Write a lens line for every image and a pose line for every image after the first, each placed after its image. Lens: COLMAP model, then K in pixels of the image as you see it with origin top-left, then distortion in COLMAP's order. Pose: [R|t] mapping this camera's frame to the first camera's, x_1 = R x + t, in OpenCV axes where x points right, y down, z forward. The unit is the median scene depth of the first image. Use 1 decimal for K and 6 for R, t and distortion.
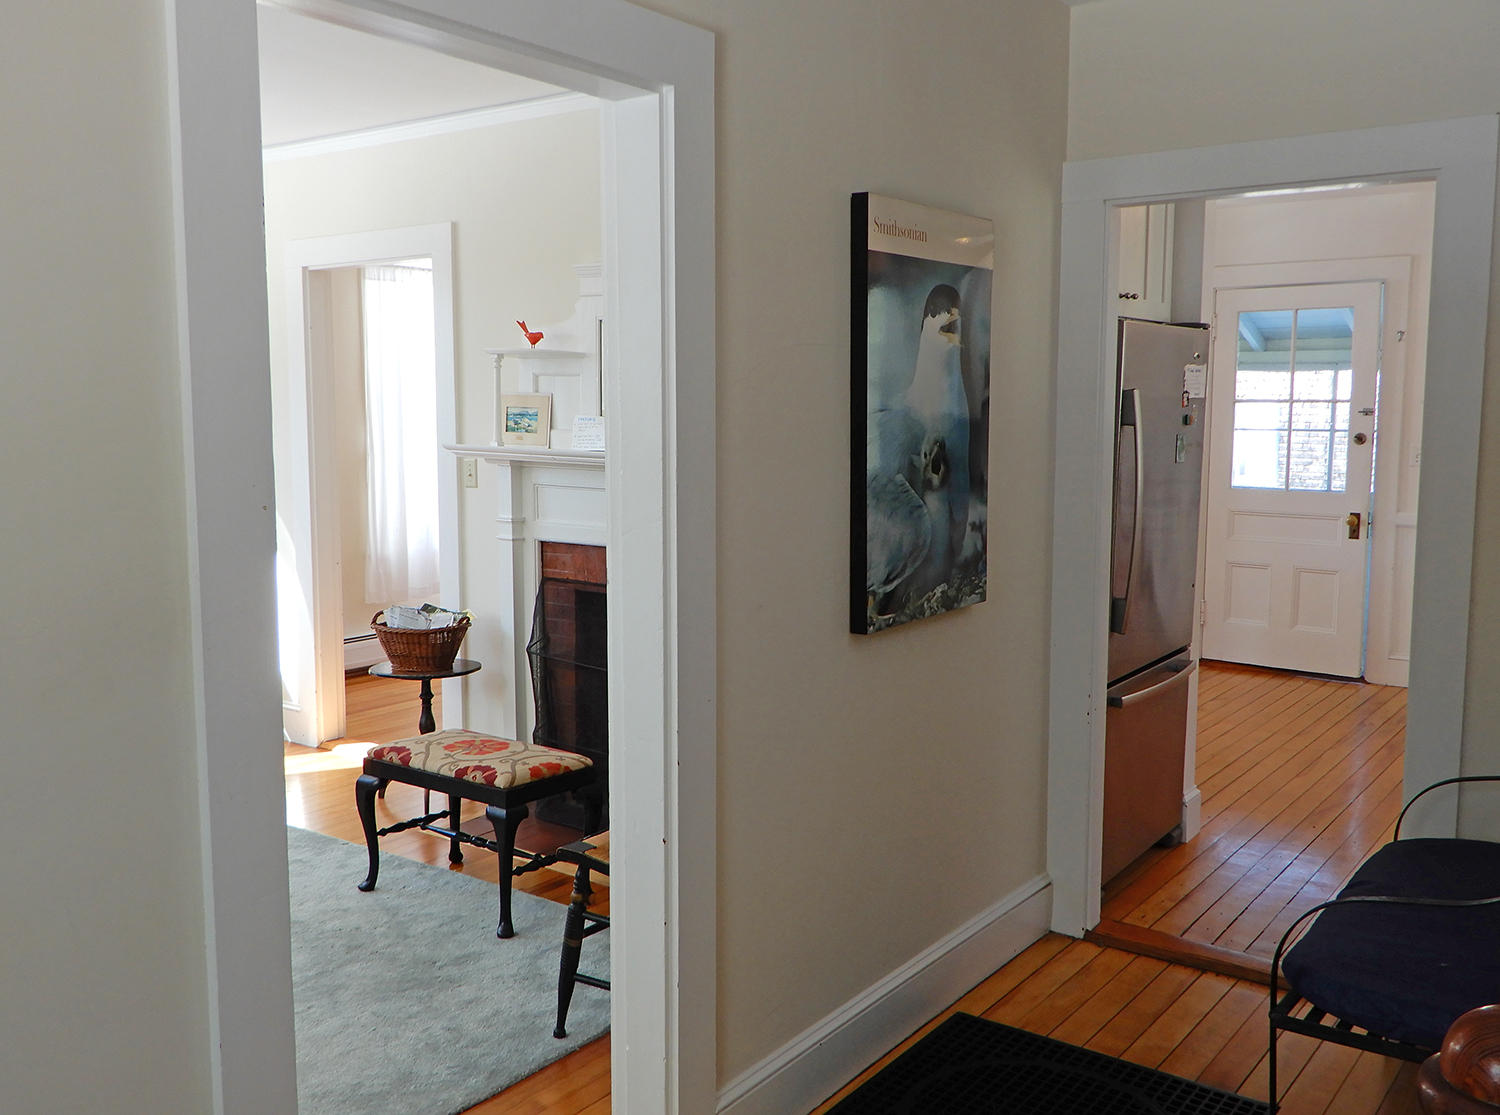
lens RADIAL K [[1365.1, 0, 750.0], [0, 1365.1, 557.5], [0, 0, 1]] dist [0.004888, 0.011675]
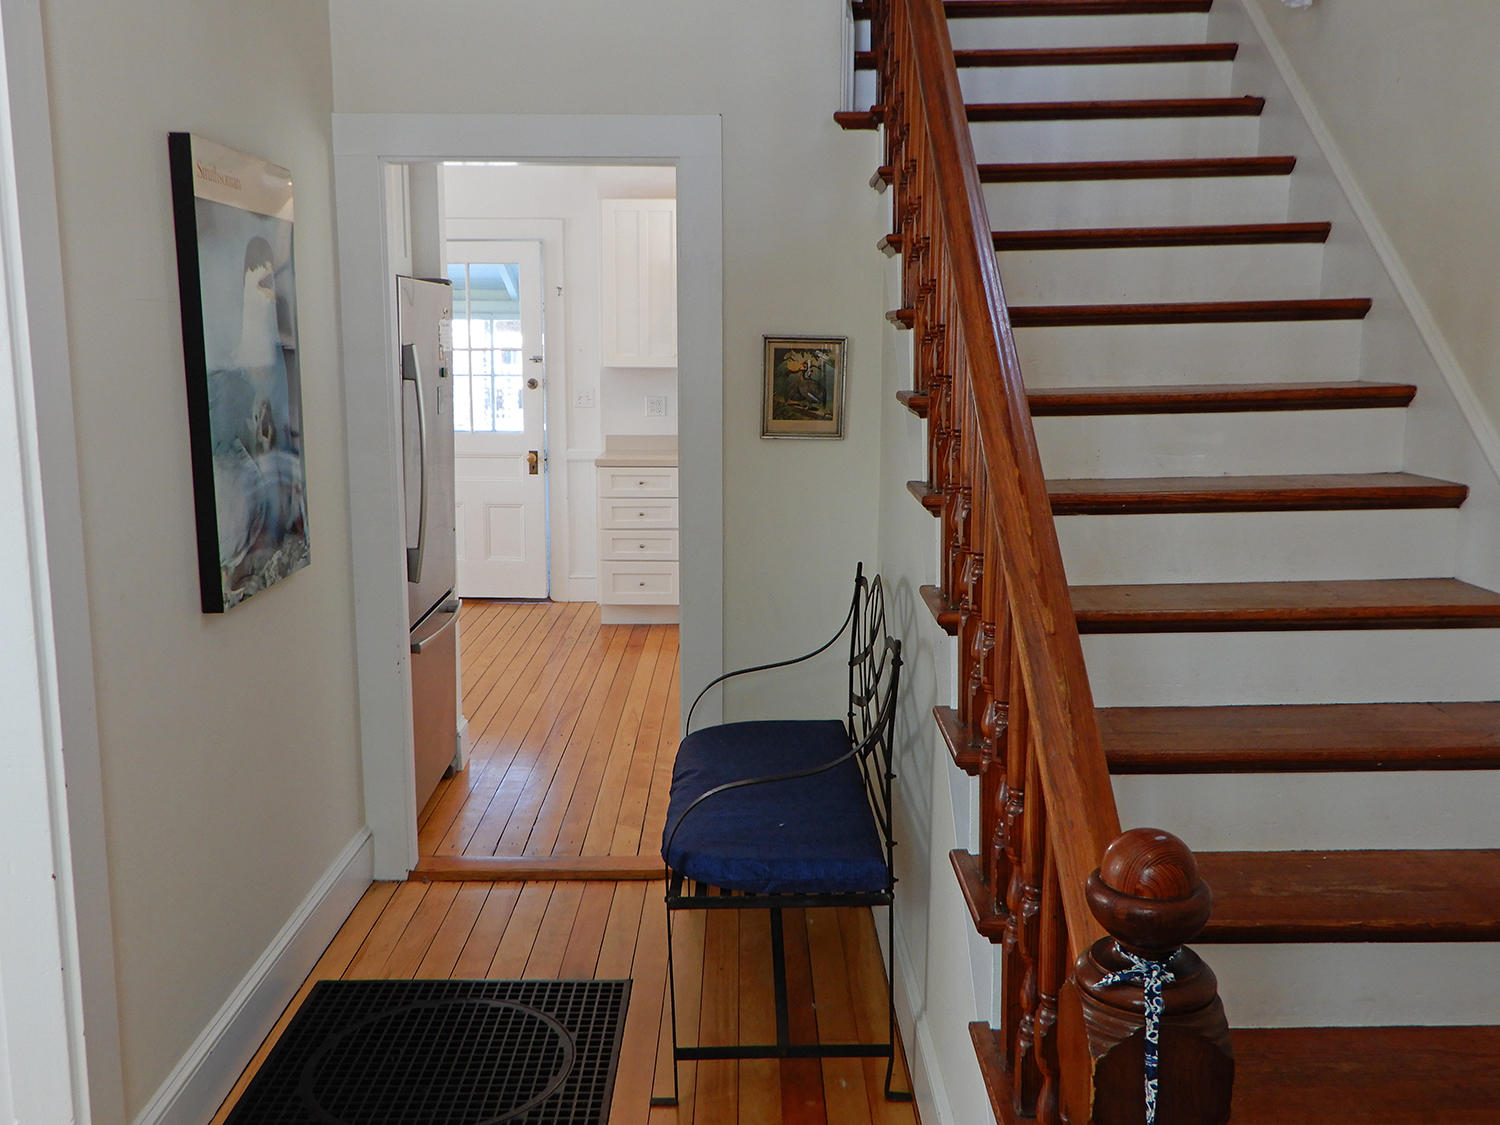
lens RADIAL K [[1338.6, 0, 750.0], [0, 1338.6, 562.5], [0, 0, 1]] dist [0.009454, -0.015467]
pose [[0.801518, -0.096860, 0.590074, -0.126749], [0.068003, 0.995157, 0.070983, -0.014320], [-0.594091, -0.016767, 0.804223, 0.036706]]
